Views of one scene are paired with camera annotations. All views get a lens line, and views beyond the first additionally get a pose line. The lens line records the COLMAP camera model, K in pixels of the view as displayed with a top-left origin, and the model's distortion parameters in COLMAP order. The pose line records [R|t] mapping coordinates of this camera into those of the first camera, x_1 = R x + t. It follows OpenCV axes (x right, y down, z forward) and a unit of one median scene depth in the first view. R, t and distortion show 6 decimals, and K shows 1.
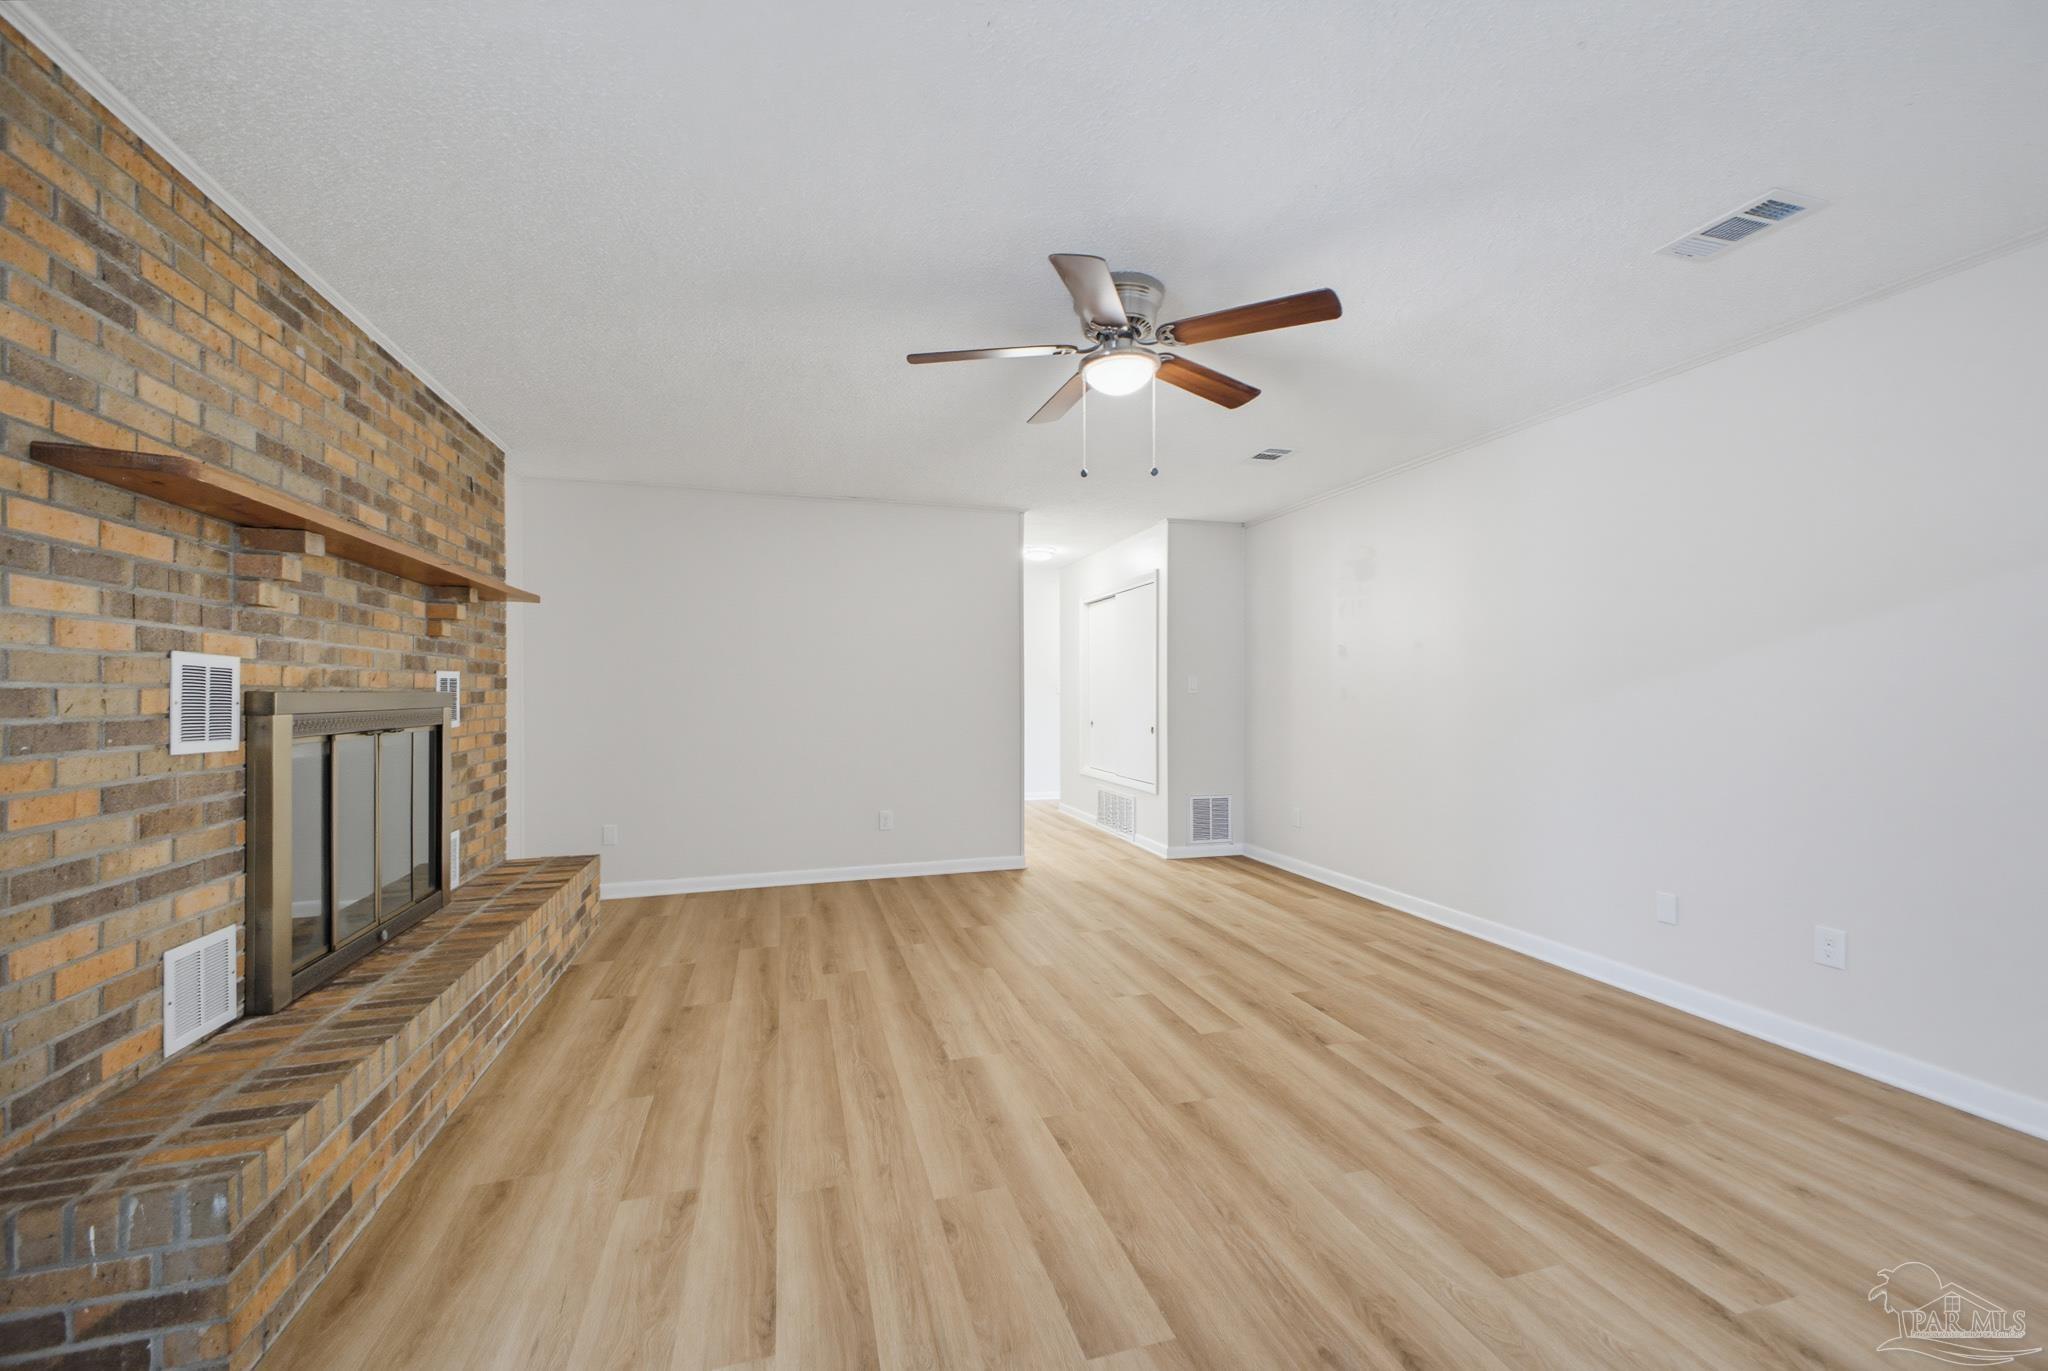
lens RADIAL K [[808.7, 0, 1027.2], [0, 808.7, 688.8], [0, 0, 1]] dist [0.020359, -0.003619]
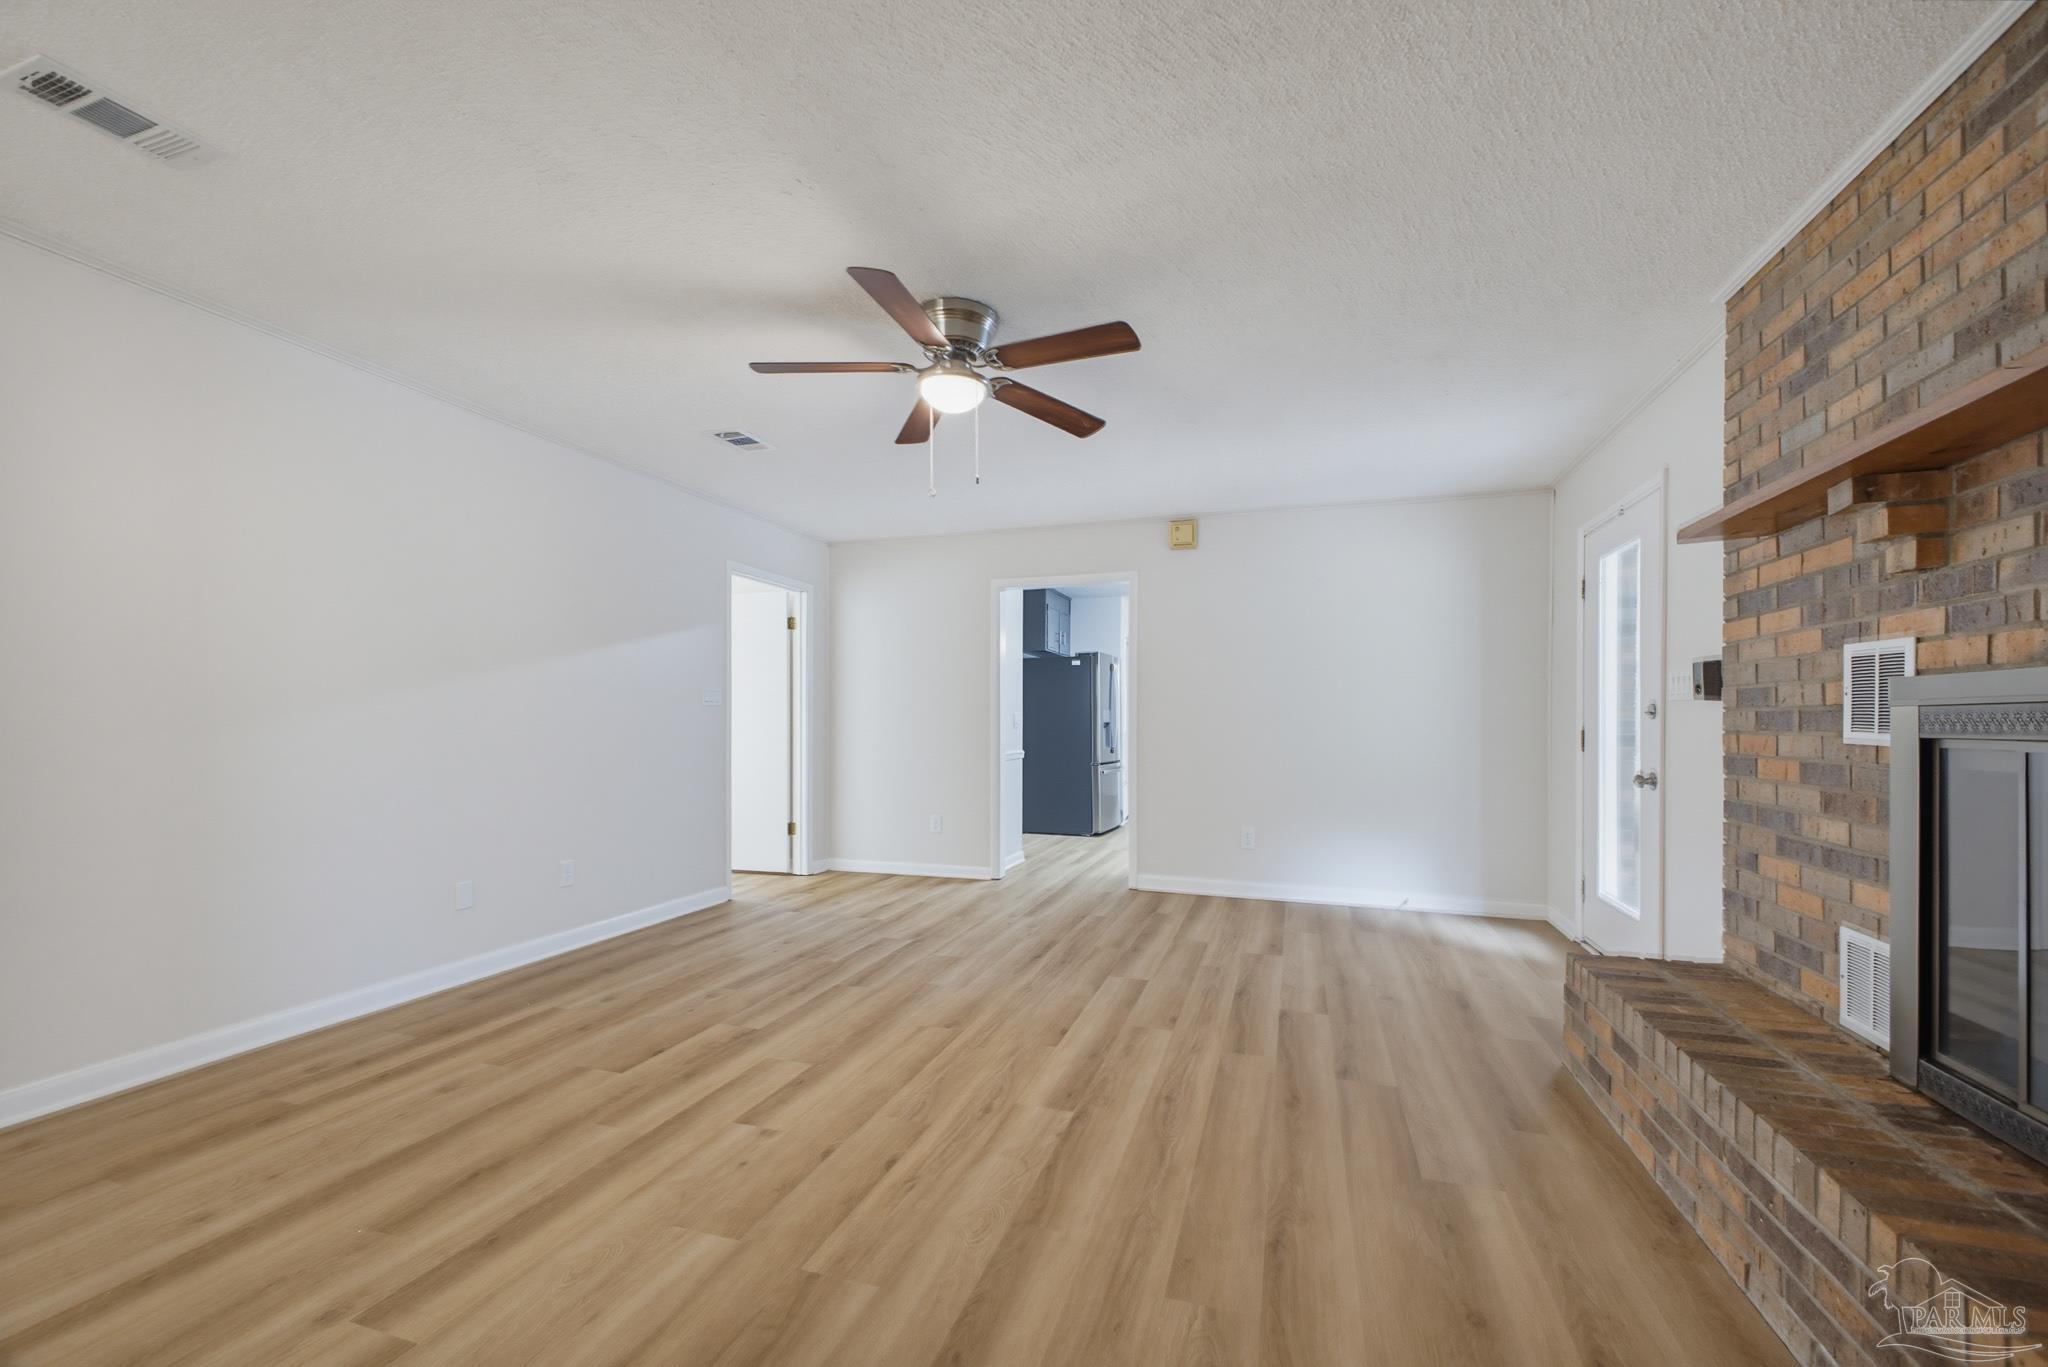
lens RADIAL K [[808.7, 0, 1042.3], [0, 808.7, 726.6], [0, 0, 1]] dist [0.020359, -0.003619]
pose [[-0.825667, -0.004637, 0.564139, -0.658283], [-0.004436, 0.999989, 0.001727, 0.052802], [-0.564141, -0.001077, -0.825678, 2.063293]]
